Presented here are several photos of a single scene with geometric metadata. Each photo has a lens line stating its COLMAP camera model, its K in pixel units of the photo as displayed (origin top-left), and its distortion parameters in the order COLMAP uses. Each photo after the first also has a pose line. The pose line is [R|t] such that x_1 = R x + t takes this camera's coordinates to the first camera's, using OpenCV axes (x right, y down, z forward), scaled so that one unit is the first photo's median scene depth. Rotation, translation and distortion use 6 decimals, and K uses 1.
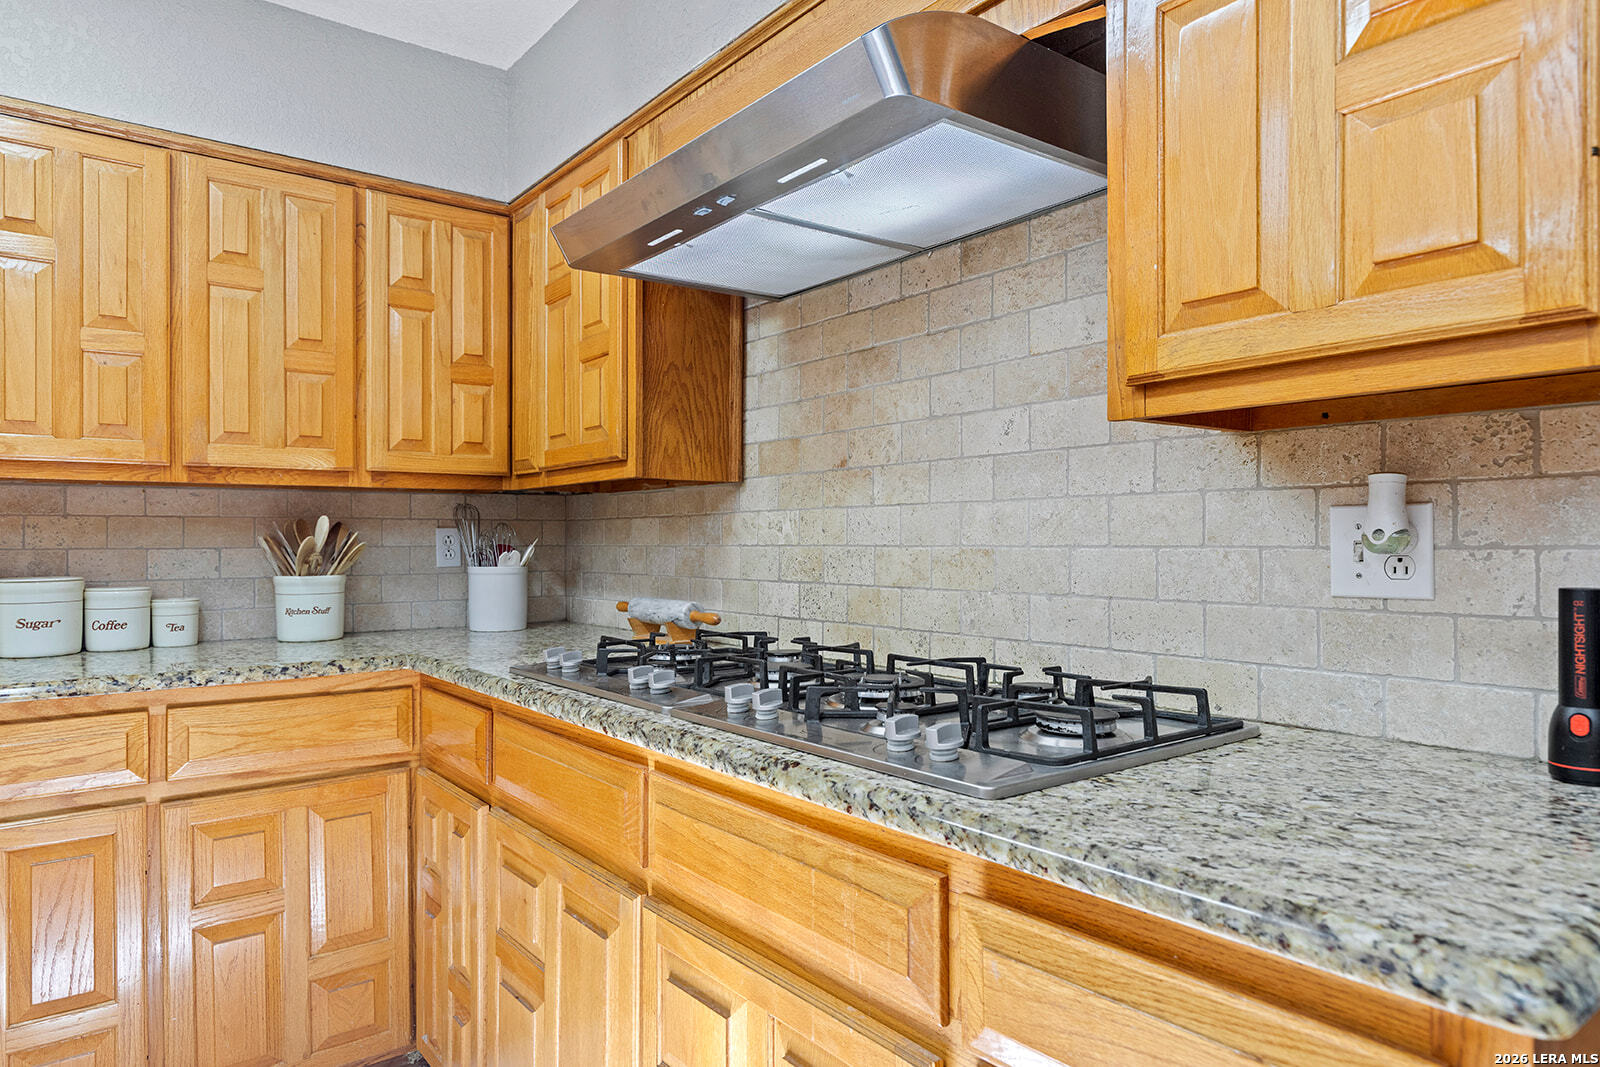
lens RADIAL K [[971.7, 0, 811.4], [0, 971.7, 535.4], [0, 0, 1]] dist [0.002912, -0.002361]
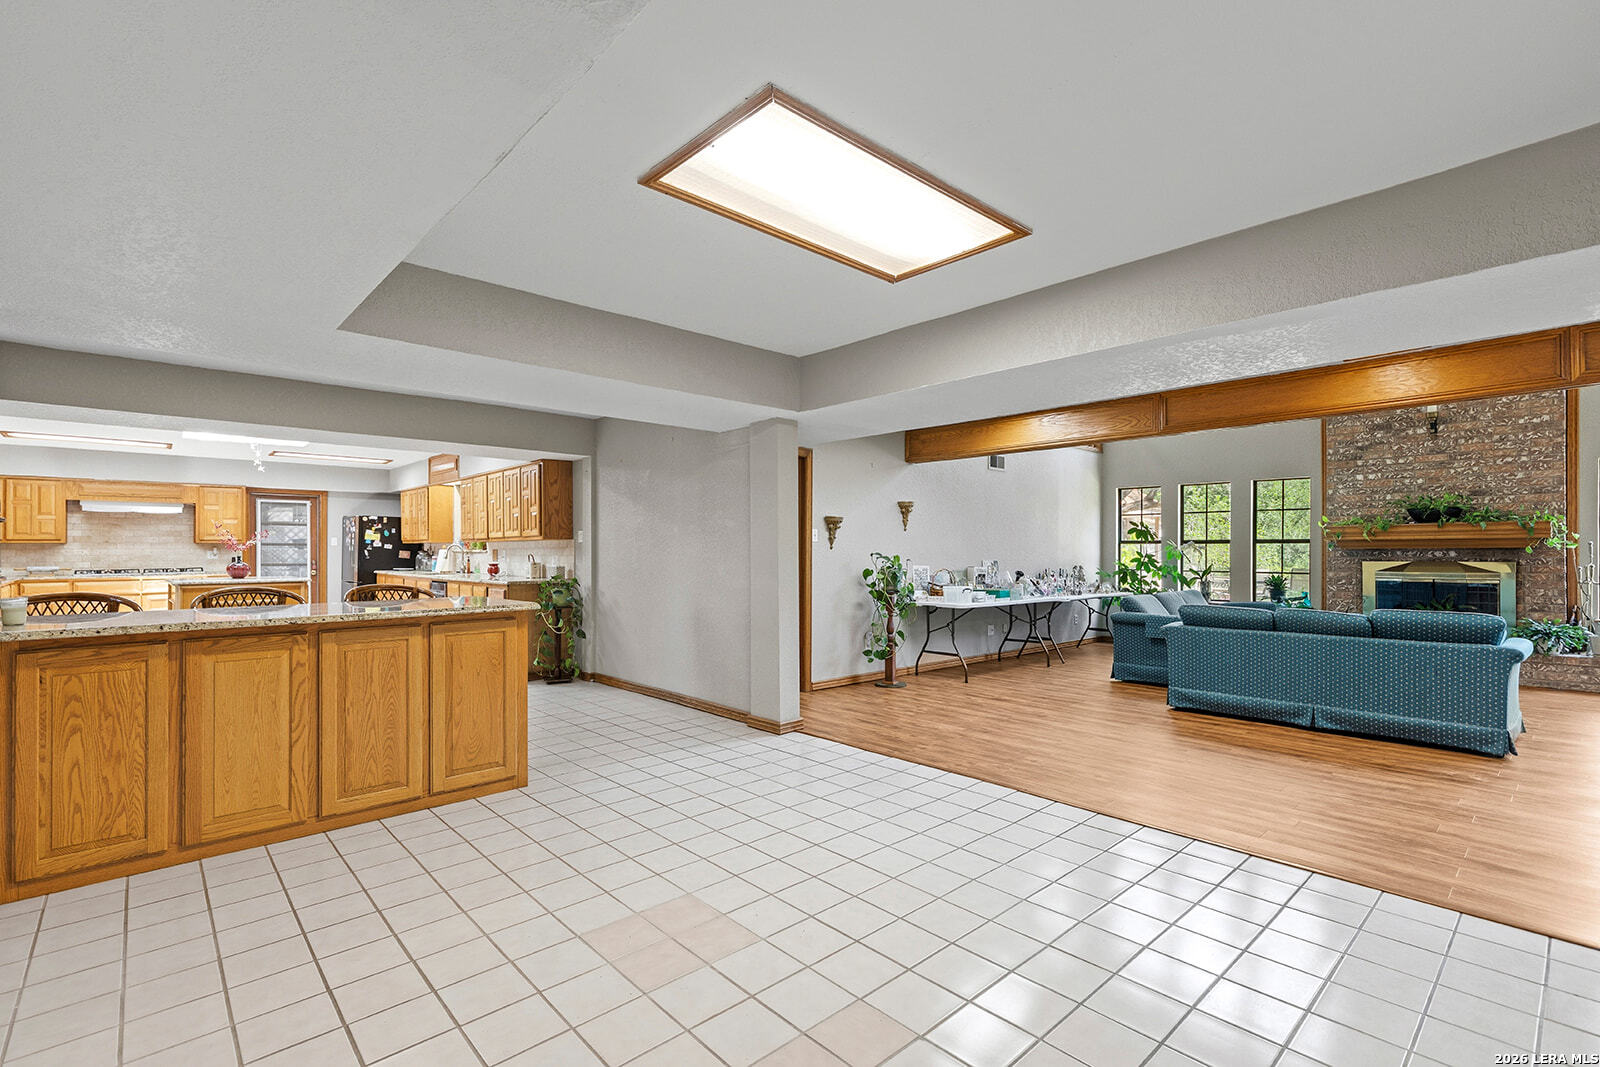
lens RADIAL K [[726.1, 0, 805.2], [0, 726.1, 544.0], [0, 0, 1]] dist [0.010480, 0.000132]
pose [[-0.073917, 0.011314, 0.997200, -4.917715], [0.001322, 0.999936, -0.011247, -0.002152], [-0.997264, 0.000487, -0.073927, -3.059216]]
